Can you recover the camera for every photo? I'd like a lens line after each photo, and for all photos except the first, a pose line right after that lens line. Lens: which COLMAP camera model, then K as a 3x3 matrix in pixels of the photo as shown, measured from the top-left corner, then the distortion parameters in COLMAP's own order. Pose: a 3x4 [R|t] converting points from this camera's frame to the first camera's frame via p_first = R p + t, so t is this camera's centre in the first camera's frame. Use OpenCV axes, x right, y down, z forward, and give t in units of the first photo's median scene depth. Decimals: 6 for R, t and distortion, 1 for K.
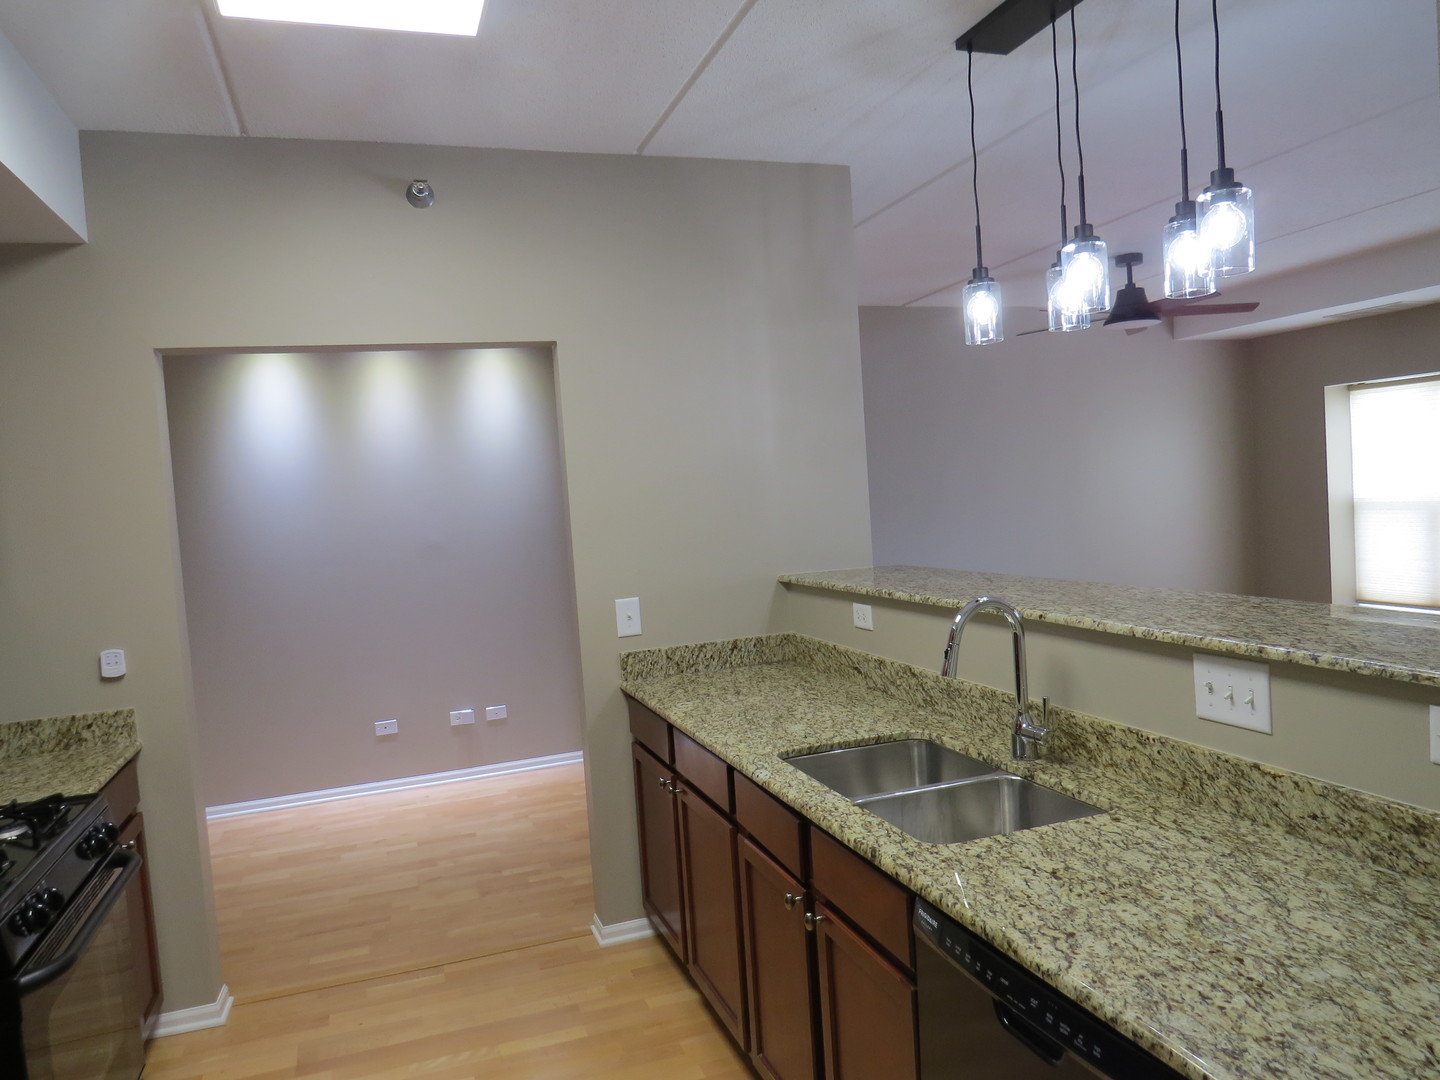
lens RADIAL K [[1036.8, 0, 719.4], [0, 1036.8, 537.3], [0, 0, 1]] dist [-0.005928, -0.007149]
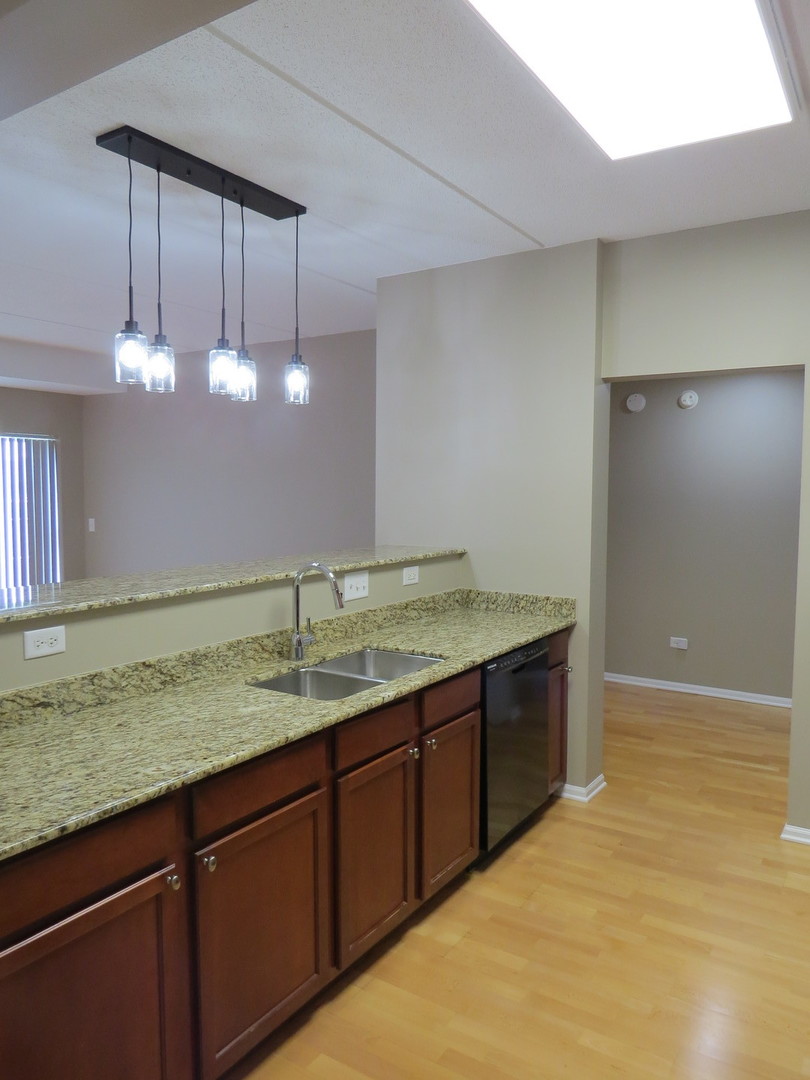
lens RADIAL K [[777.6, 0, 405.4], [0, 777.6, 541.1], [0, 0, 1]] dist [-0.005928, -0.007149]
pose [[-0.611098, 0.000099, 0.791555, -0.918372], [0.070701, 0.996010, 0.054458, -0.040638], [-0.788391, 0.089243, -0.608666, 1.813203]]
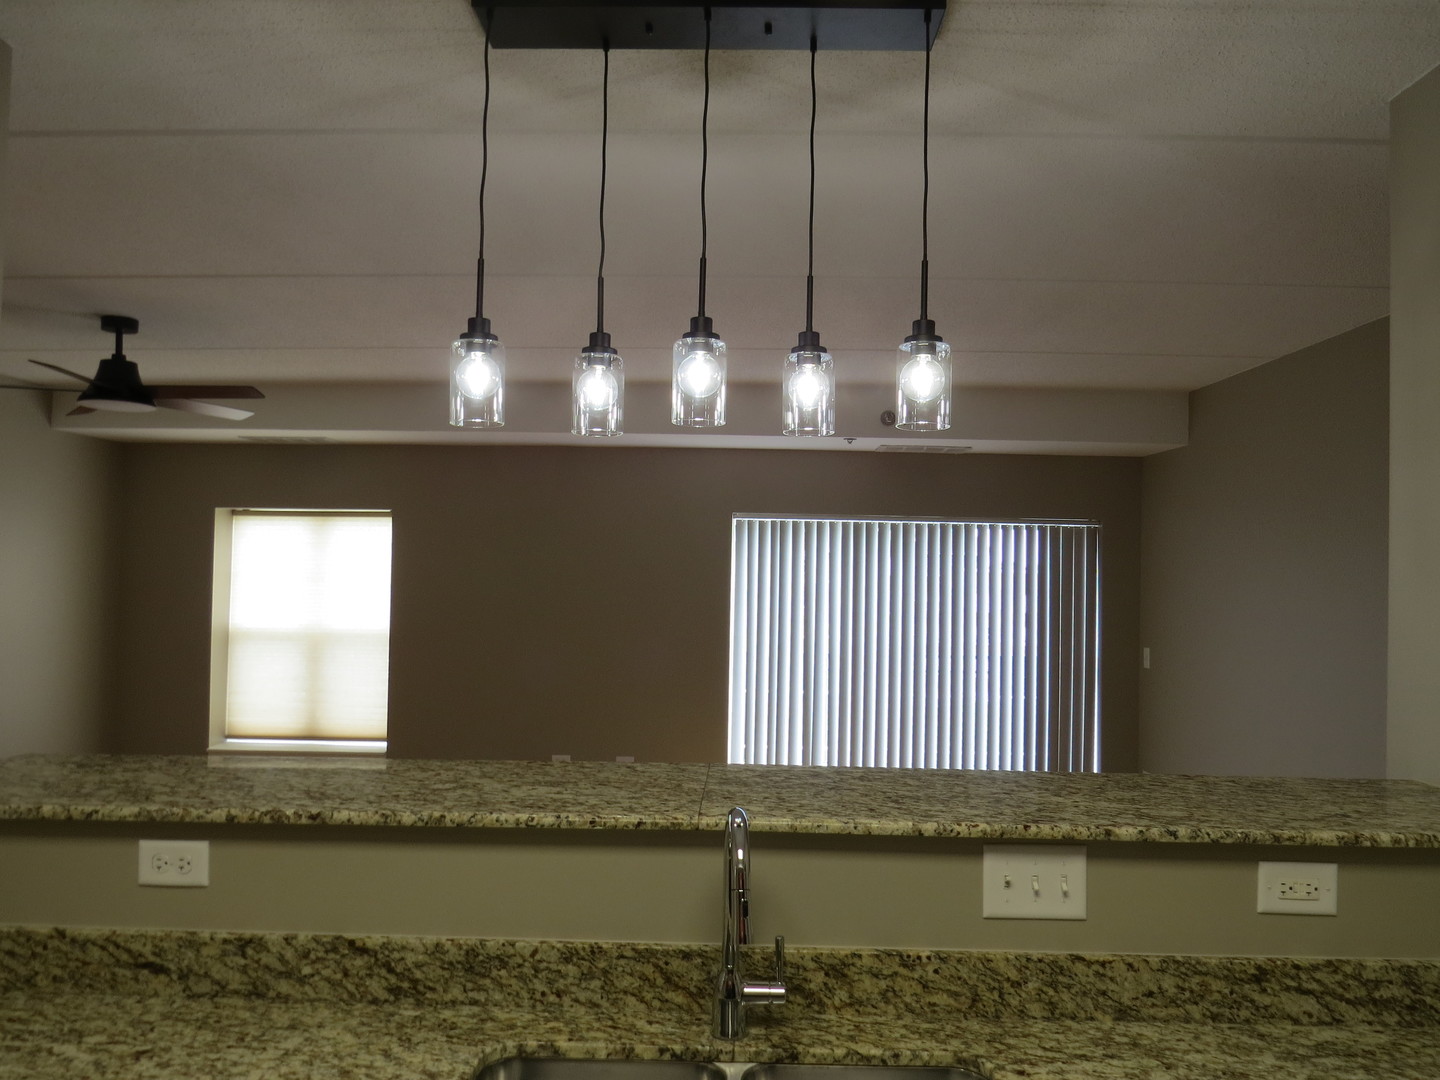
lens RADIAL K [[1036.8, 0, 716.9], [0, 1036.8, 543.4], [0, 0, 1]] dist [-0.005928, -0.007149]
pose [[0.343559, 0.094018, 0.934413, -0.450136], [0.004988, 0.994779, -0.101926, -0.053614], [-0.939118, 0.039678, 0.341297, 0.846197]]
